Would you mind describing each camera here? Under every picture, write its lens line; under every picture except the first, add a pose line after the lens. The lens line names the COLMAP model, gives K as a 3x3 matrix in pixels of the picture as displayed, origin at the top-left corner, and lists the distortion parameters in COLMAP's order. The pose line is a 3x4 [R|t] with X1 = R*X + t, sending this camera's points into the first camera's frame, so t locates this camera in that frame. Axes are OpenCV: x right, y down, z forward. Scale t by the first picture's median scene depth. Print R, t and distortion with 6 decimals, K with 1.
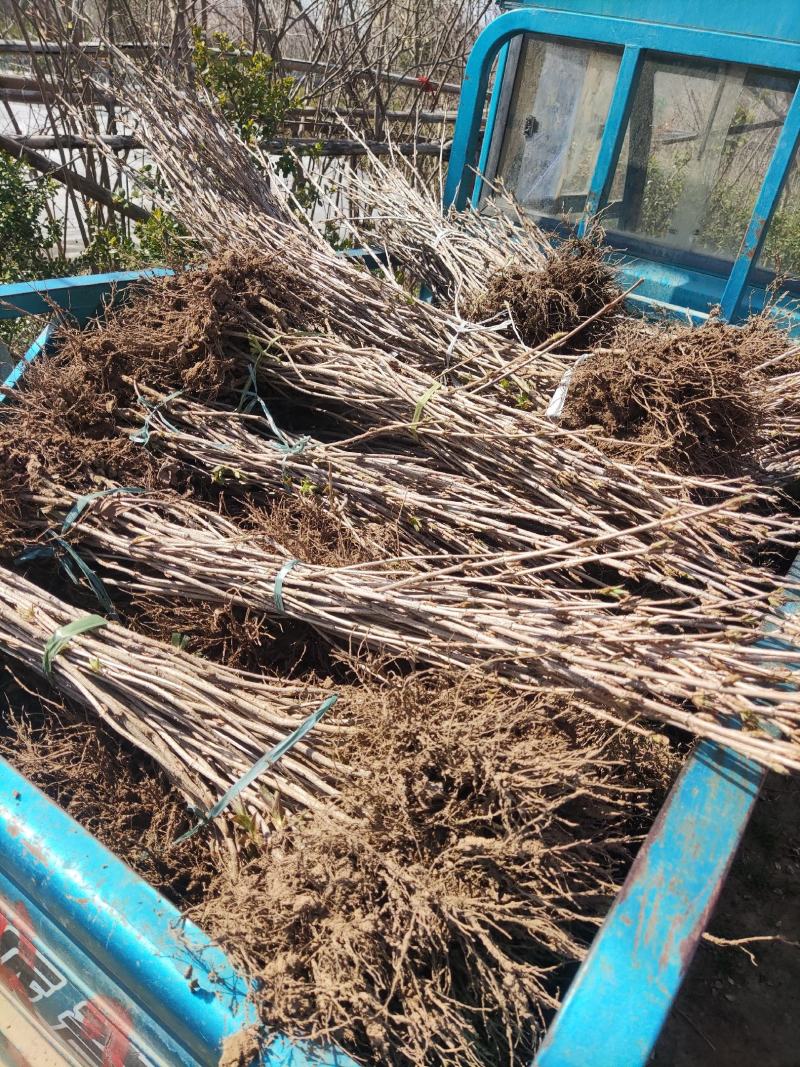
lens RADIAL K [[774.0, 0, 396.6], [0, 774.0, 540.5], [0, 0, 1]] dist [0.102523, -0.171259]
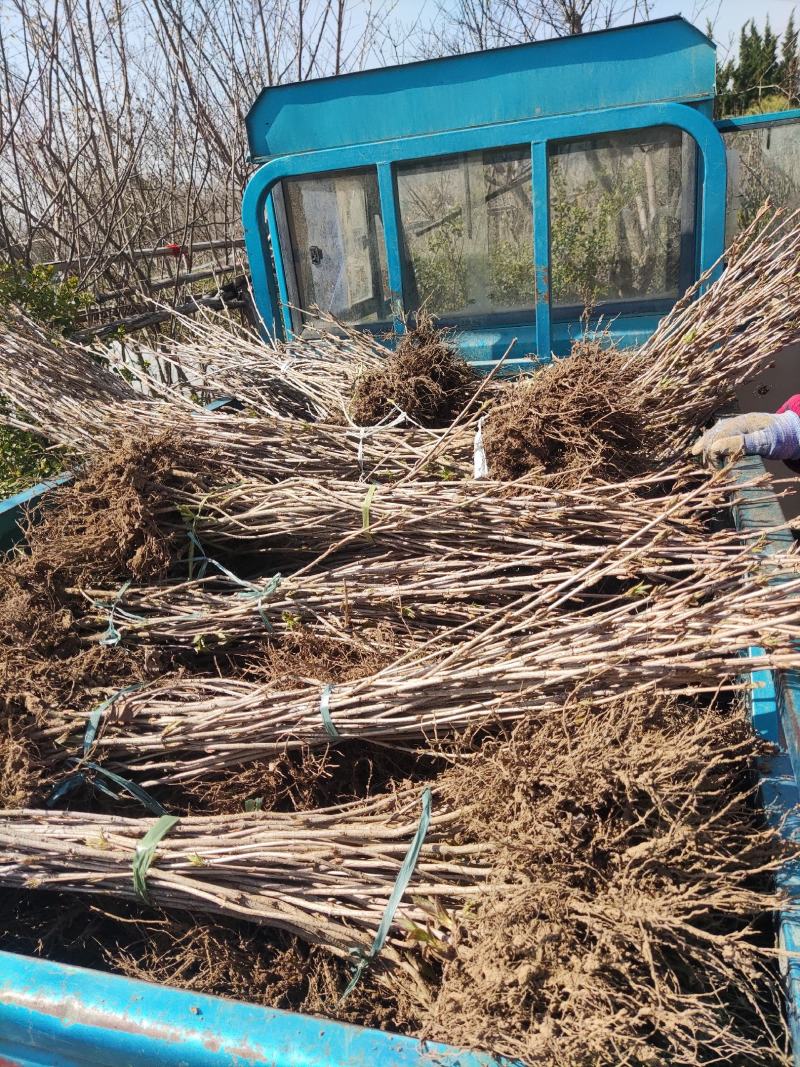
lens RADIAL K [[774.0, 0, 396.6], [0, 774.0, 540.5], [0, 0, 1]] dist [0.102523, -0.171259]
pose [[0.916629, -0.353006, 0.187559, -0.160462], [0.375514, 0.921267, -0.101273, -0.011727], [-0.137042, 0.163261, 0.977019, -0.043871]]
